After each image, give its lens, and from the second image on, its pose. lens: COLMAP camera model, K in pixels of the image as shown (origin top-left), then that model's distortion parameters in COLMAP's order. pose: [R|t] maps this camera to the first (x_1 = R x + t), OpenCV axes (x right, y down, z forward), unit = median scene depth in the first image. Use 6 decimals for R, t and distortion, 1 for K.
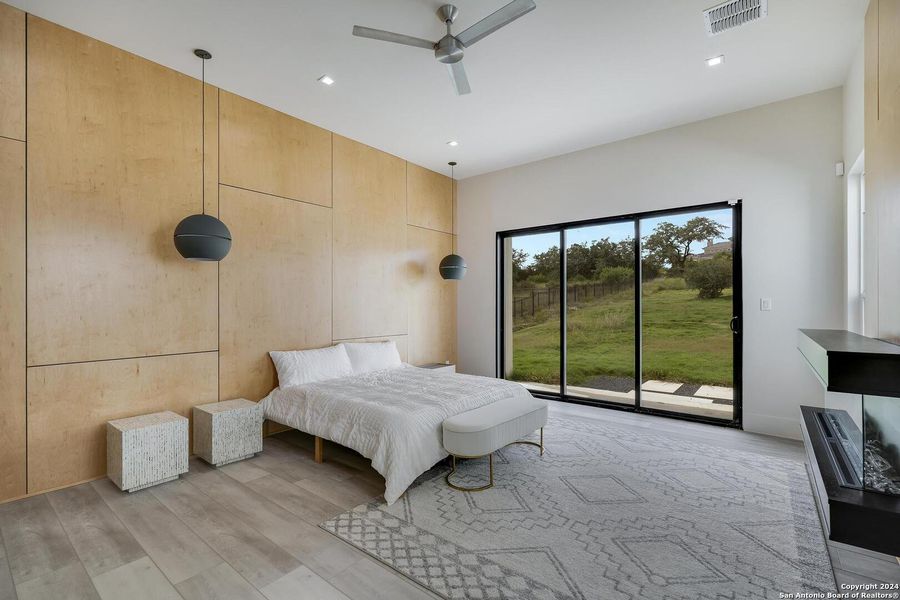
lens RADIAL K [[401.6, 0, 450.8], [0, 401.6, 303.0], [0, 0, 1]] dist [0.004954, -0.000162]
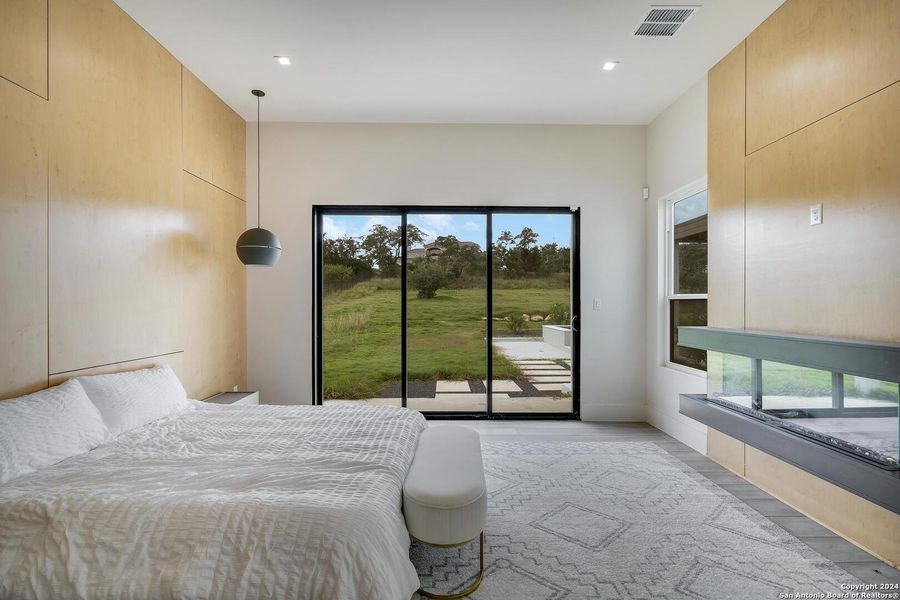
lens RADIAL K [[427.8, 0, 451.0], [0, 427.8, 304.8], [0, 0, 1]] dist [0.003601, 0.000186]
pose [[0.775212, 0.003566, 0.631691, -0.226804], [-0.008289, 0.999955, 0.004527, 0.001851], [-0.631647, -0.008745, 0.775207, 0.273725]]
